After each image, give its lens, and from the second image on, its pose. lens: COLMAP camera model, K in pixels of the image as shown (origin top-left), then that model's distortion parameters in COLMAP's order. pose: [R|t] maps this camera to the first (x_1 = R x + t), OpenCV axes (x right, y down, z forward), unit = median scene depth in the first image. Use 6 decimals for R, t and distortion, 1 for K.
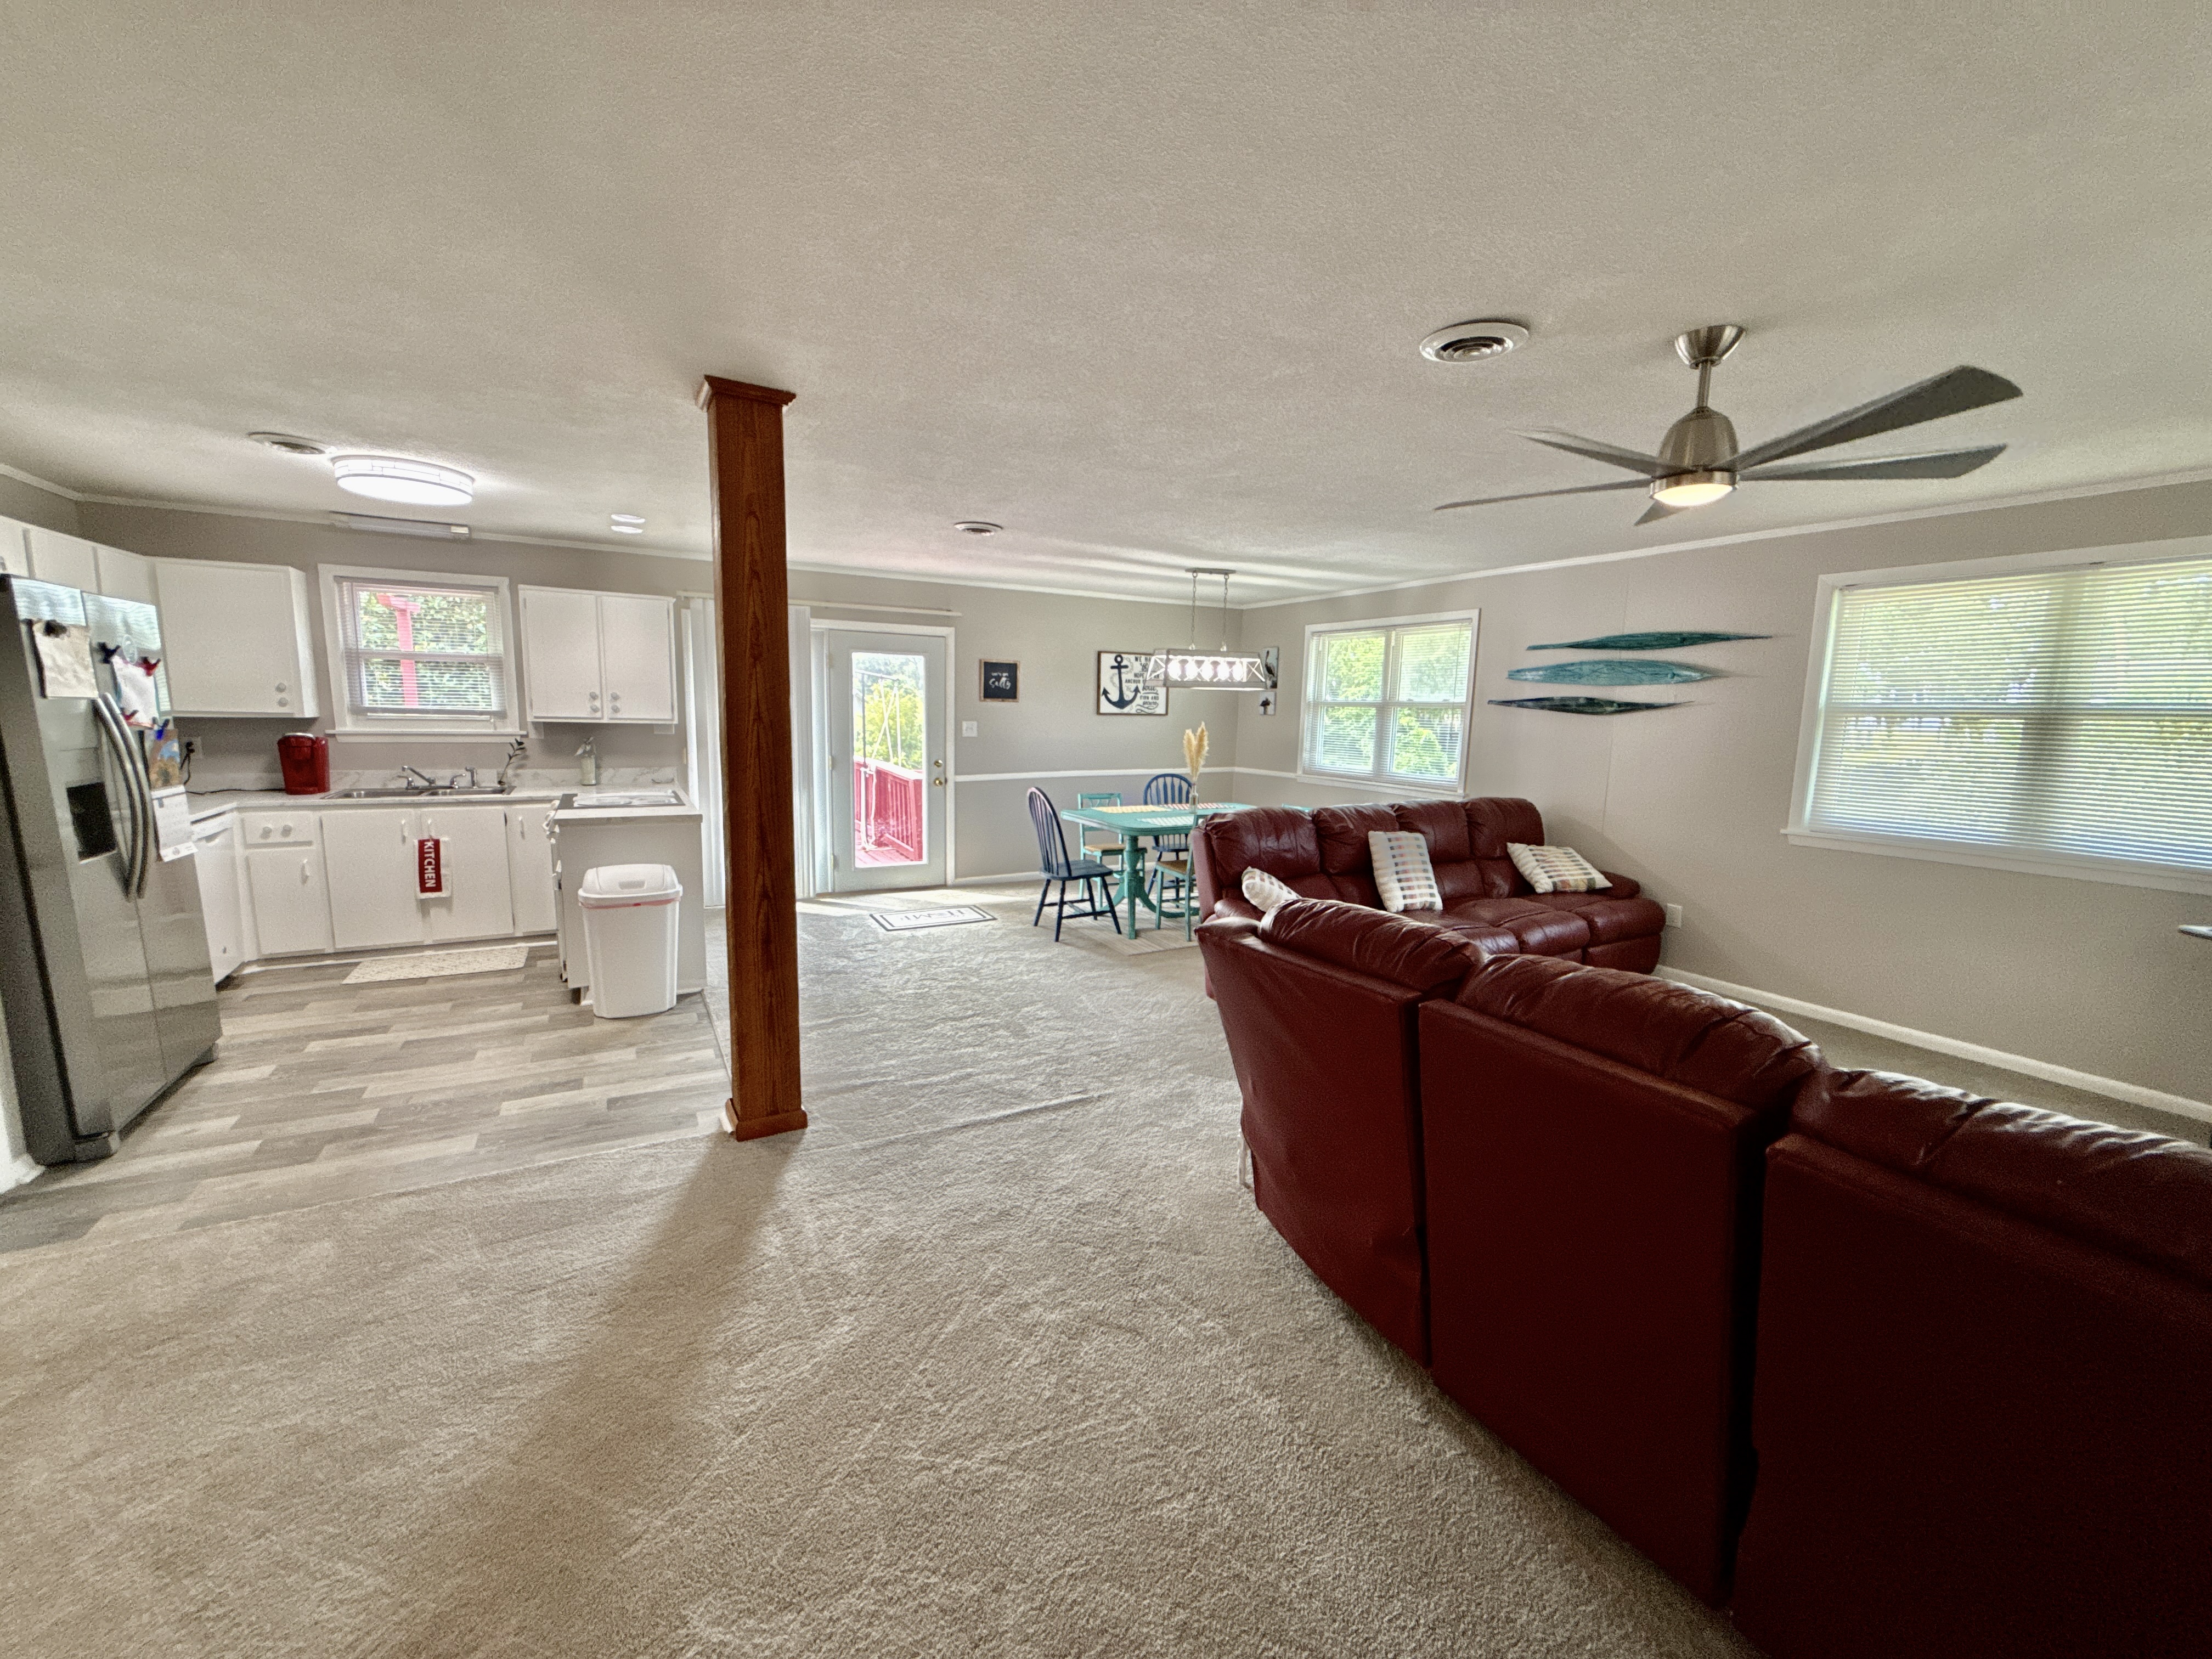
lens RADIAL K [[878.4, 0, 1106.1], [0, 878.4, 834.4], [0, 0, 1]] dist [0.000402, 0.000132]
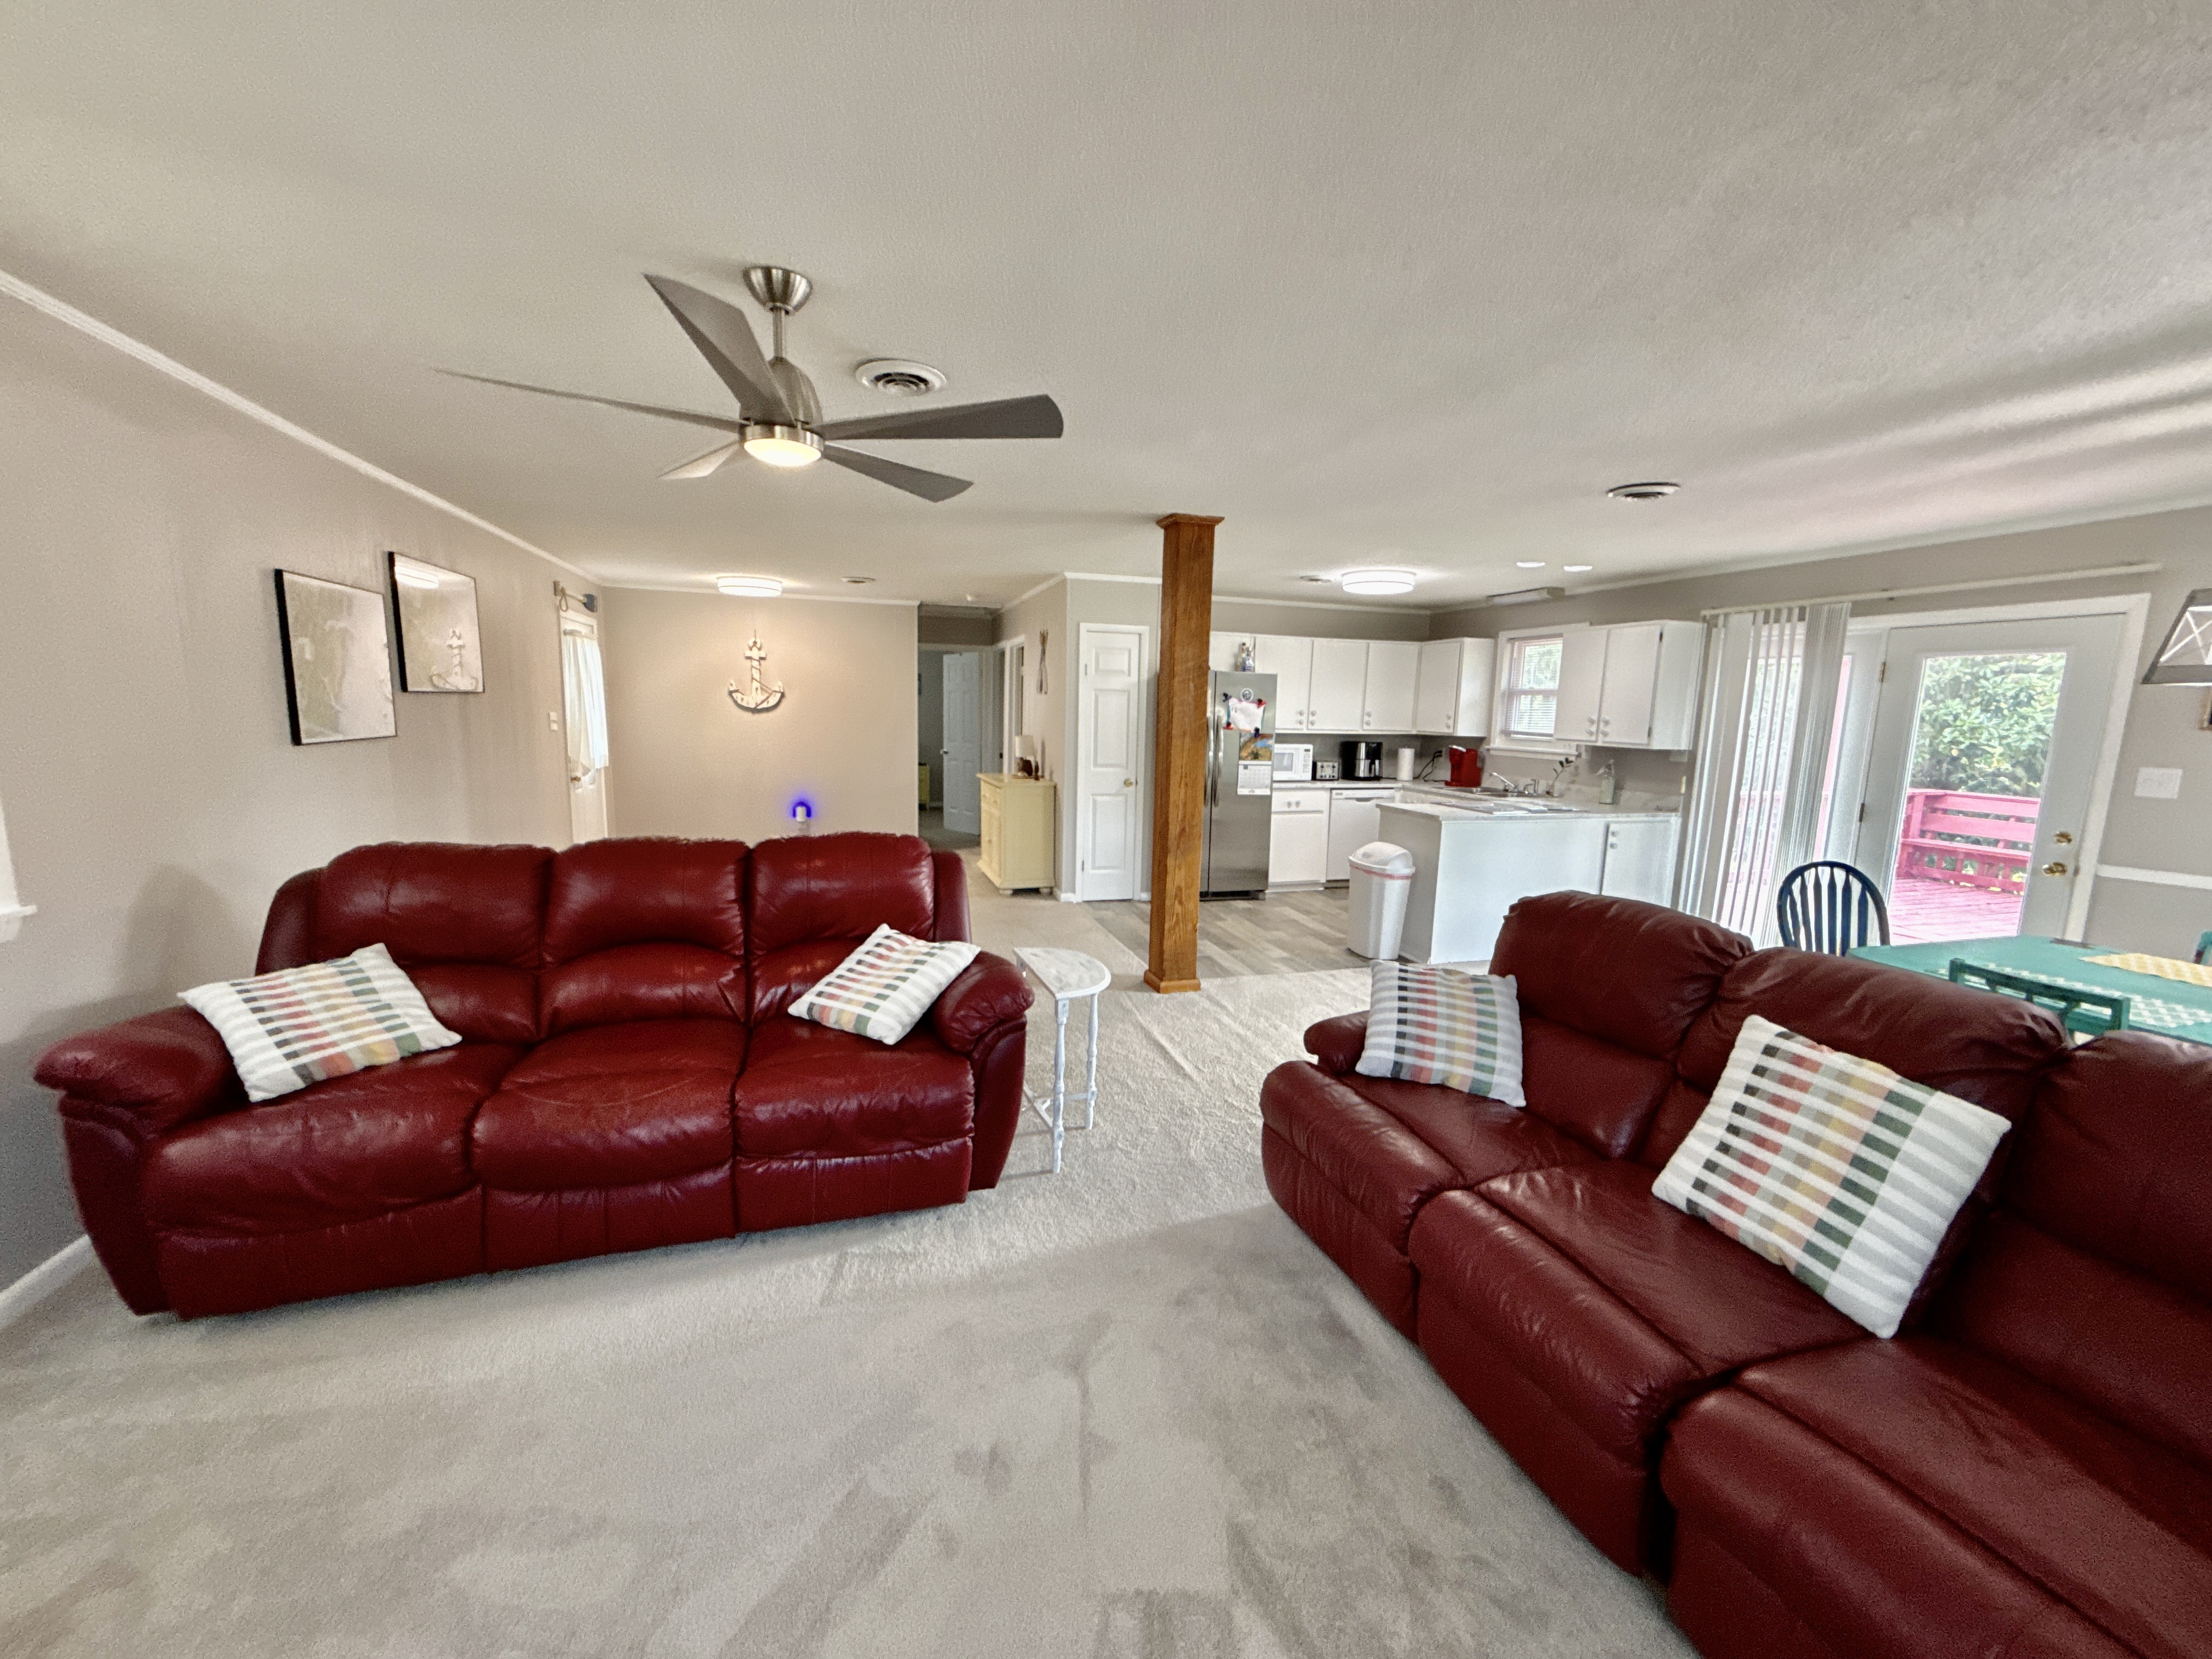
lens RADIAL K [[877.4, 0, 1105.9], [0, 877.4, 836.5], [0, 0, 1]] dist [-0.001425, -0.000256]
pose [[-0.208079, 0.114141, -0.971429, 0.623665], [-0.169104, 0.974014, 0.150666, -0.078775], [0.963383, 0.195623, -0.183370, 0.640866]]
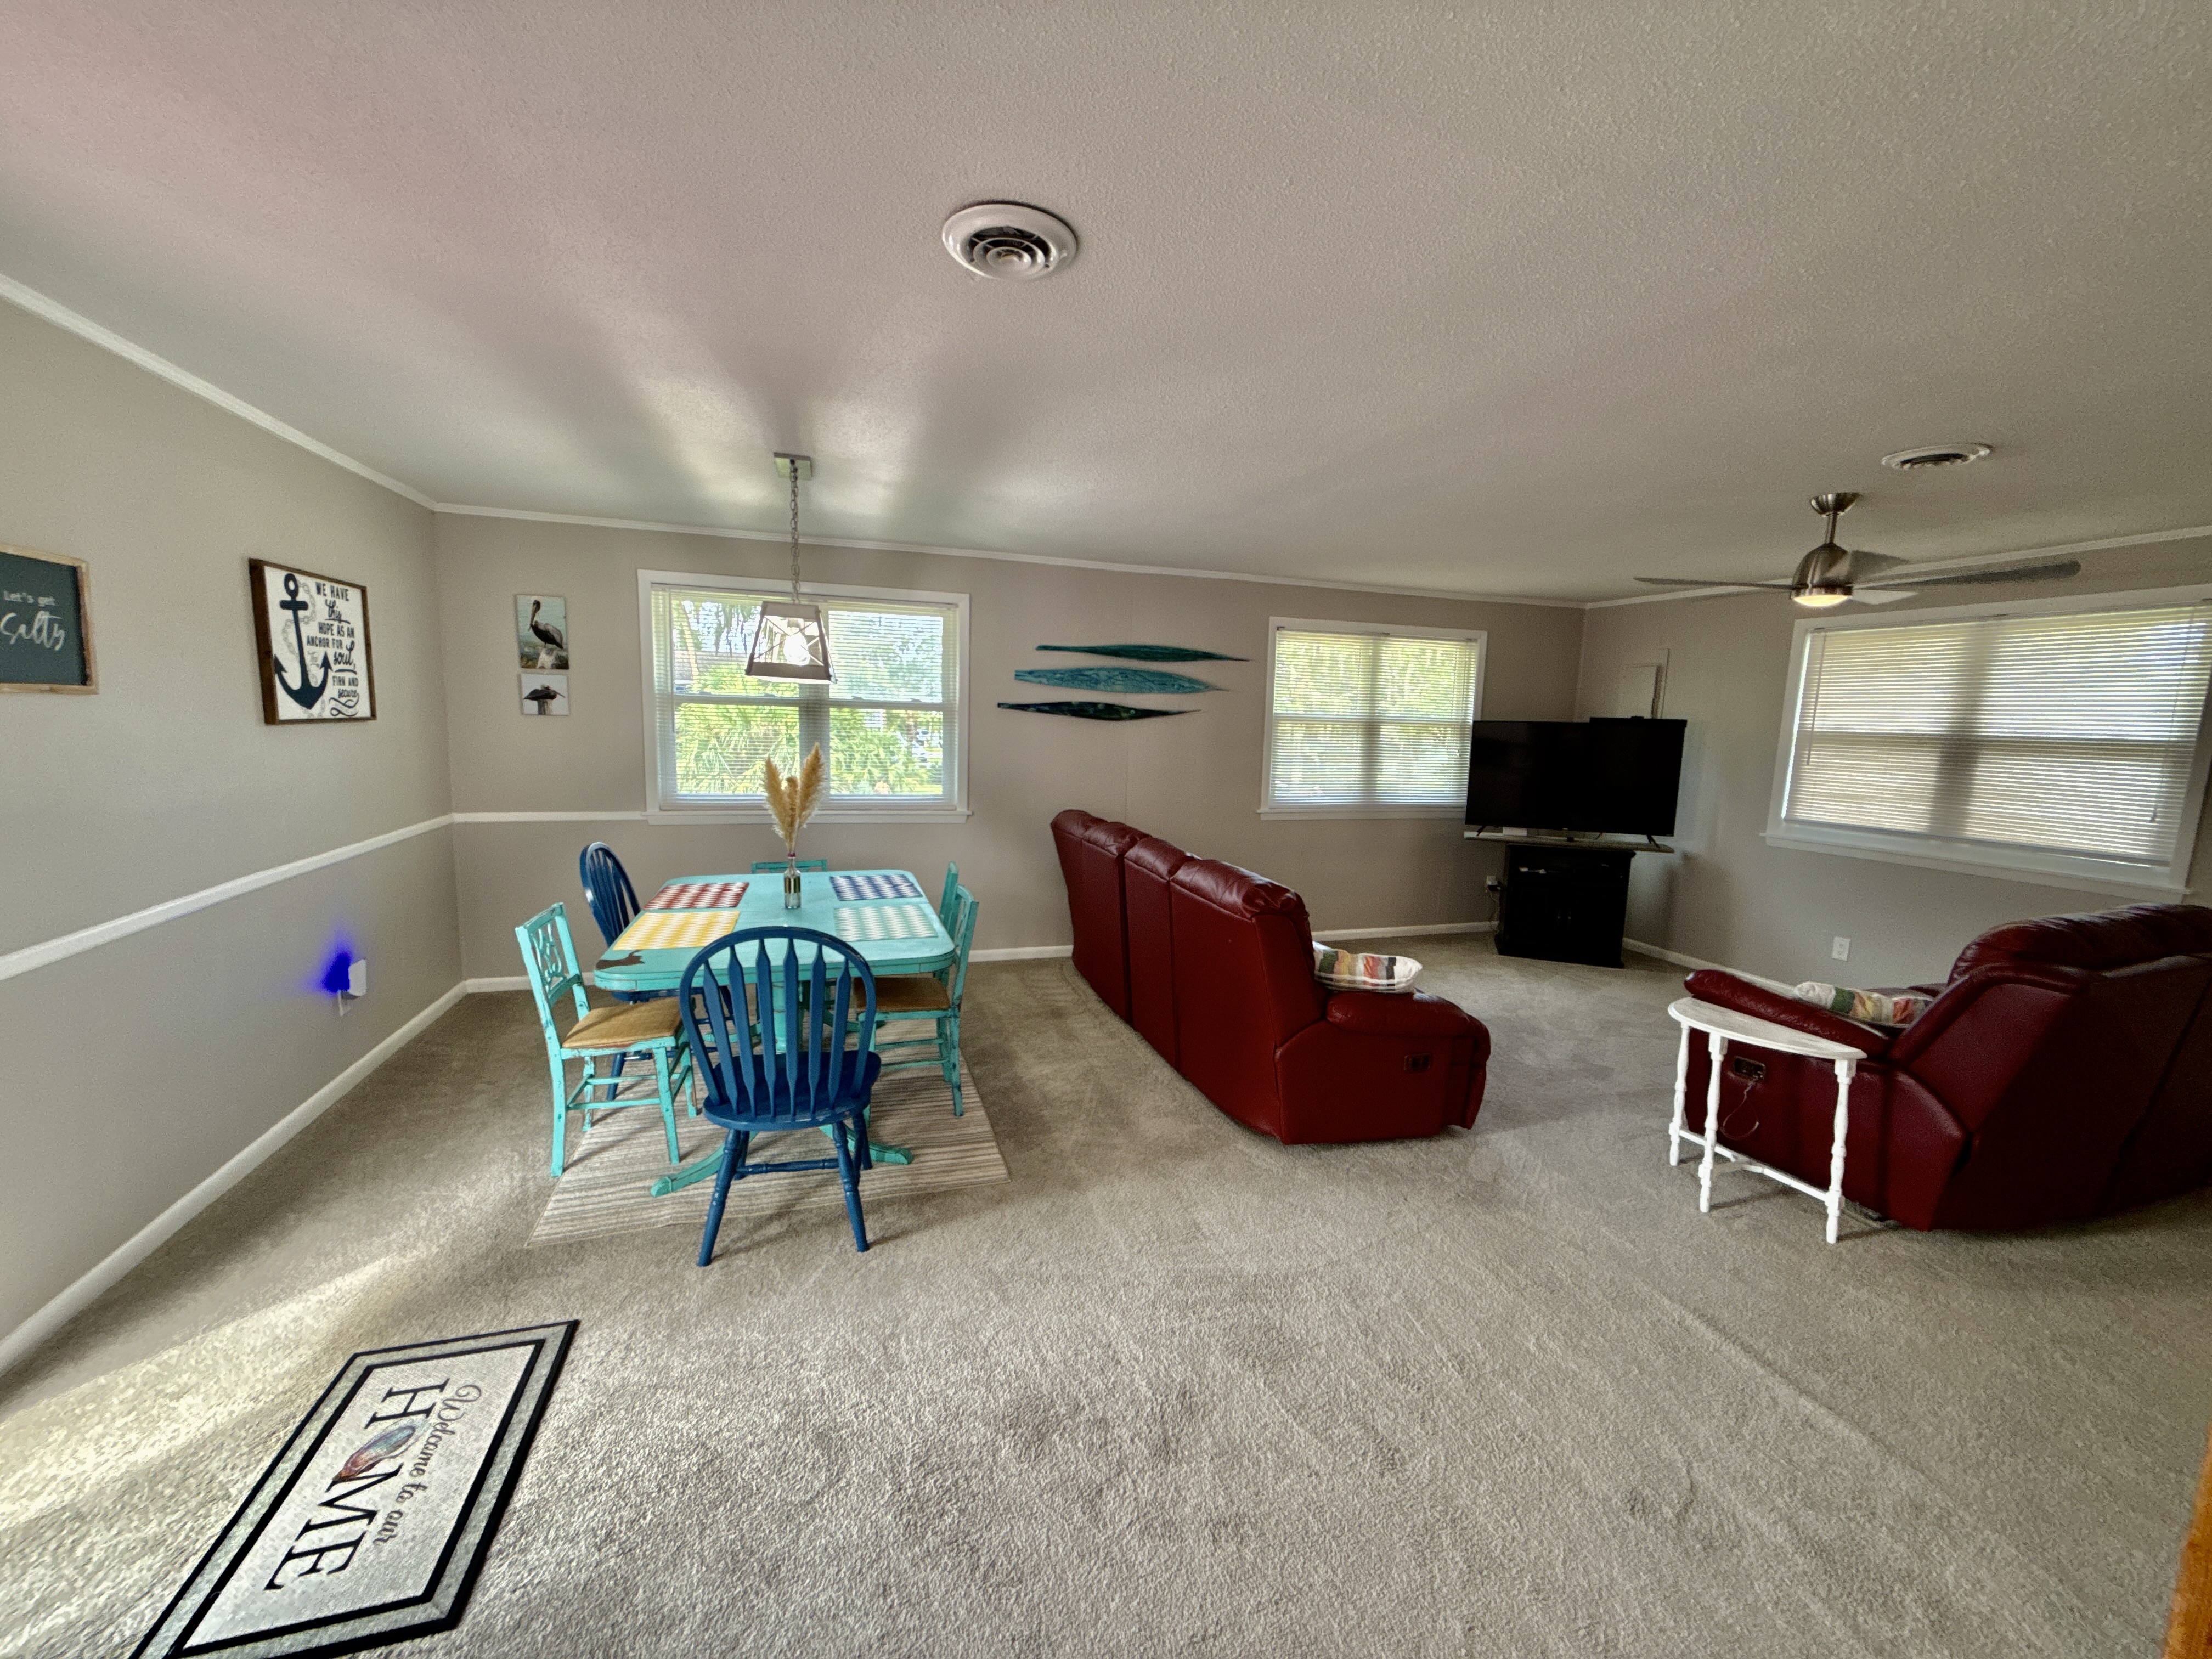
lens RADIAL K [[878.4, 0, 1106.1], [0, 878.4, 834.4], [0, 0, 1]] dist [0.000402, 0.000132]
pose [[0.197742, -0.147621, 0.969075, -0.443137], [0.115065, 0.985257, 0.126607, -0.131723], [-0.973477, 0.086471, 0.211812, 0.778037]]
